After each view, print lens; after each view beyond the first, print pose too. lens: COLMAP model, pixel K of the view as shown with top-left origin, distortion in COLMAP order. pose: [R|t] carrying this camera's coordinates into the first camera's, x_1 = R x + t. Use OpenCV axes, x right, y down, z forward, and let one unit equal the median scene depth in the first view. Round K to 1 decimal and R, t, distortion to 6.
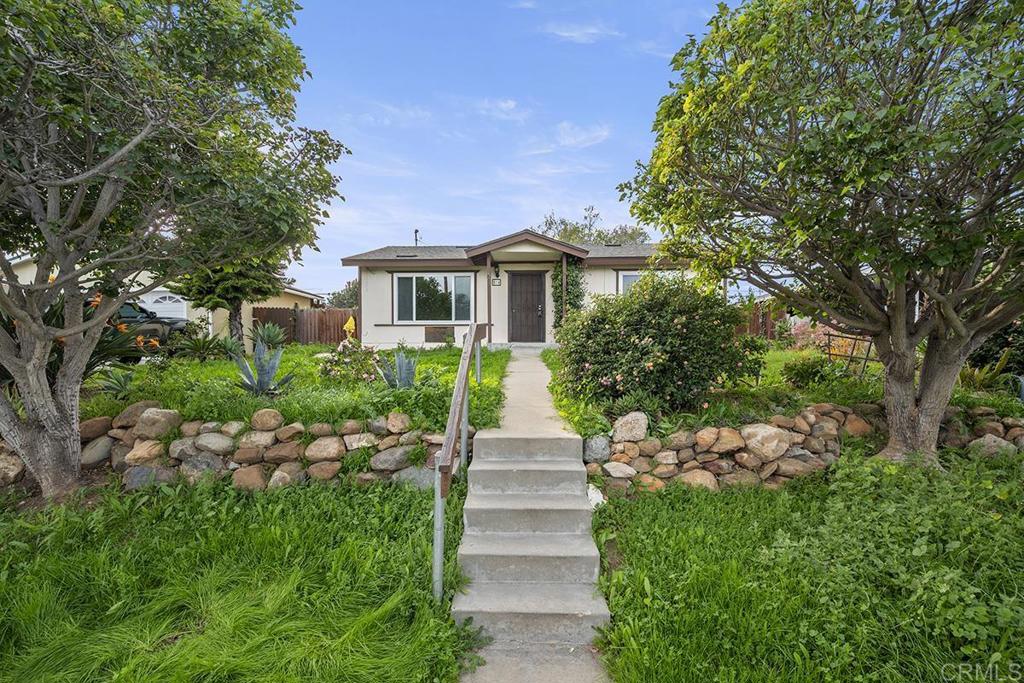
lens RADIAL K [[440.7, 0, 512.0], [0, 440.7, 337.6], [0, 0, 1]] dist [-0.003187, -0.000214]
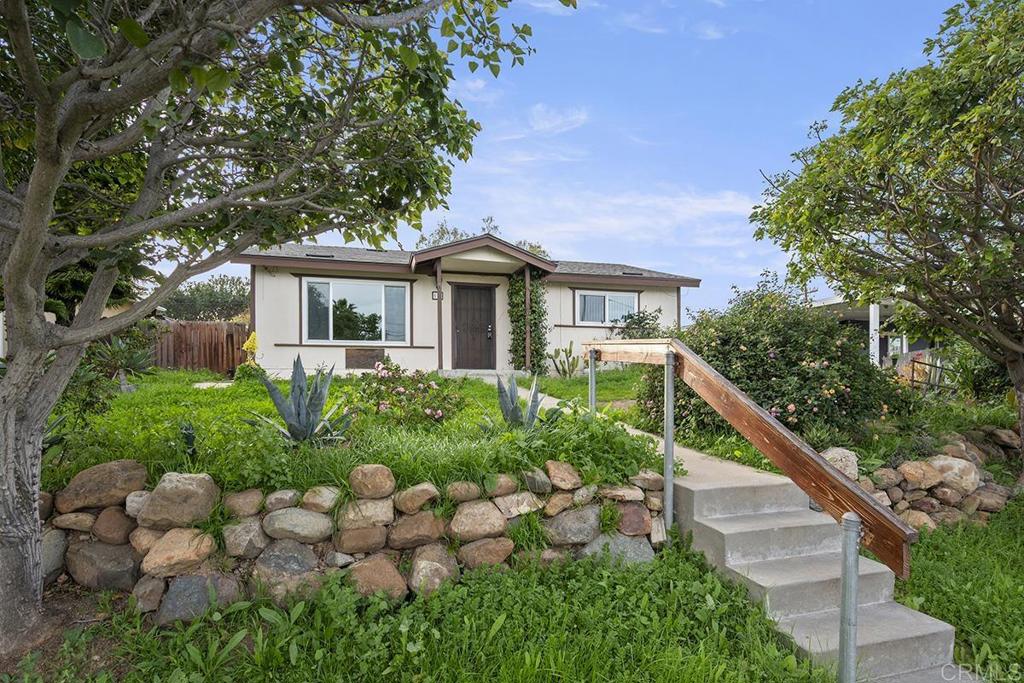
lens RADIAL K [[505.5, 0, 511.9], [0, 505.5, 348.7], [0, 0, 1]] dist [-0.000279, -0.001698]
pose [[0.957696, 0.018564, 0.287183, -0.587041], [-0.008763, 0.999336, -0.035375, 0.017295], [-0.287649, 0.031361, 0.957222, 0.230343]]
